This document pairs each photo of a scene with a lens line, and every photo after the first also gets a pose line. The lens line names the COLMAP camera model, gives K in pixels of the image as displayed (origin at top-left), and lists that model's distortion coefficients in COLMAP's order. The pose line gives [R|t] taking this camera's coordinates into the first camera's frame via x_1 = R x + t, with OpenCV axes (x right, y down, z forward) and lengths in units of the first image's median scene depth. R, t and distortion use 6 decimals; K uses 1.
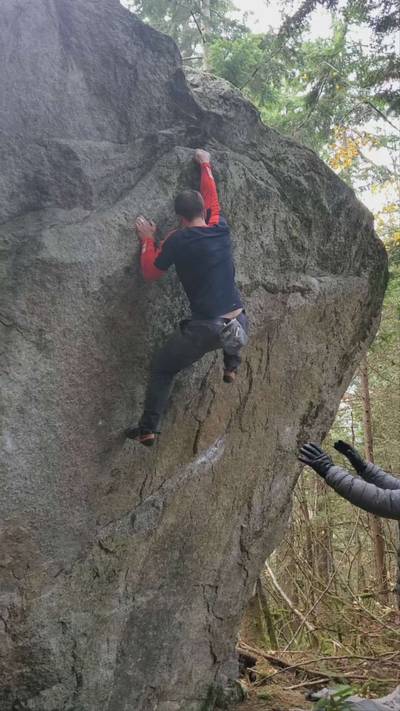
lens RADIAL K [[701.3, 0, 197.8], [0, 701.3, 353.7], [0, 0, 1]] dist [0.008316, 0.000000]
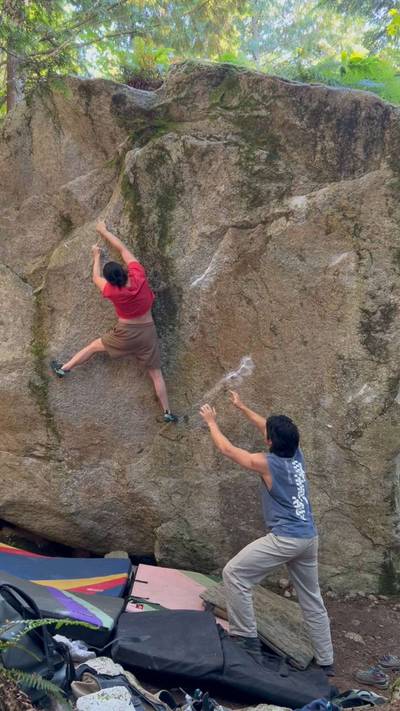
lens RADIAL K [[624.0, 0, 202.2], [0, 624.0, 358.7], [0, 0, 1]] dist [0.063894, -0.173541]
pose [[0.494742, -0.053006, -0.867422, 0.993125], [0.195332, 0.979381, 0.051562, 0.055943], [0.846803, -0.194945, 0.494894, 0.415263]]
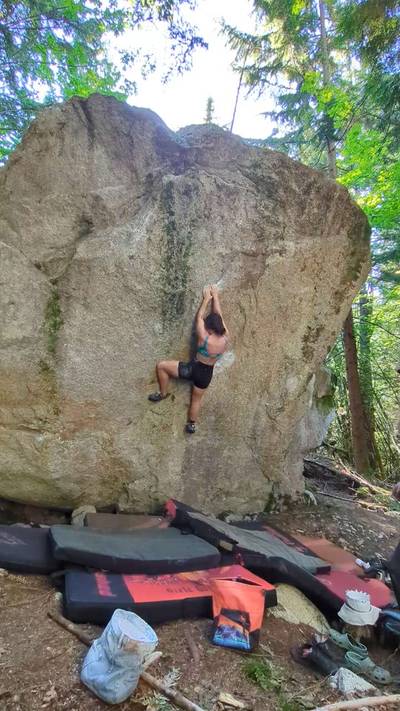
lens RADIAL K [[343.8, 0, 193.0], [0, 343.8, 355.2], [0, 0, 1]] dist [-0.009737, 0.000118]
pose [[0.848415, -0.028466, -0.528565, 0.409877], [0.088880, 0.992037, 0.089237, 0.051428], [0.521816, -0.122688, 0.844189, 0.285854]]
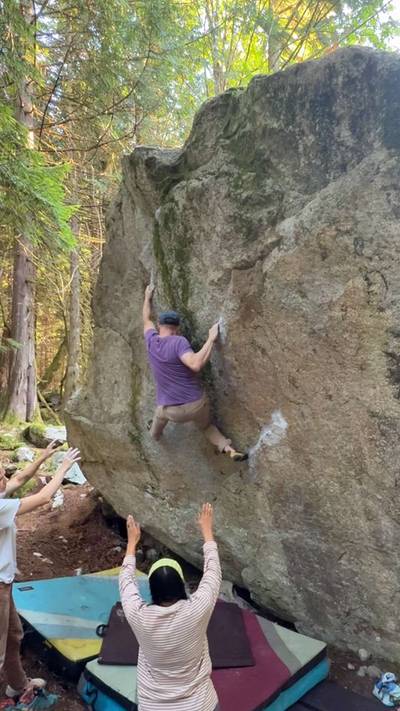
lens RADIAL K [[443.9, 0, 243.7], [0, 443.9, 412.4], [0, 0, 1]] dist [-0.022567, -0.001105]
pose [[-0.022084, -0.012725, -0.999675, 0.771297], [0.212846, 0.976936, -0.017138, 0.128498], [0.976836, -0.213155, -0.018866, 1.017177]]
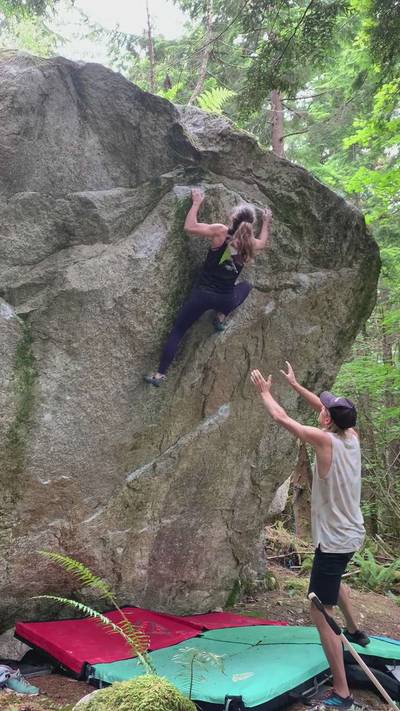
lens RADIAL K [[624.0, 0, 200.1], [0, 624.0, 352.8], [0, 0, 1]] dist [0.063894, -0.173541]
pose [[0.984989, 0.006761, -0.172484, 0.195537], [0.016741, 0.990780, 0.134439, -0.138536], [0.171803, -0.135308, 0.975795, -0.128759]]
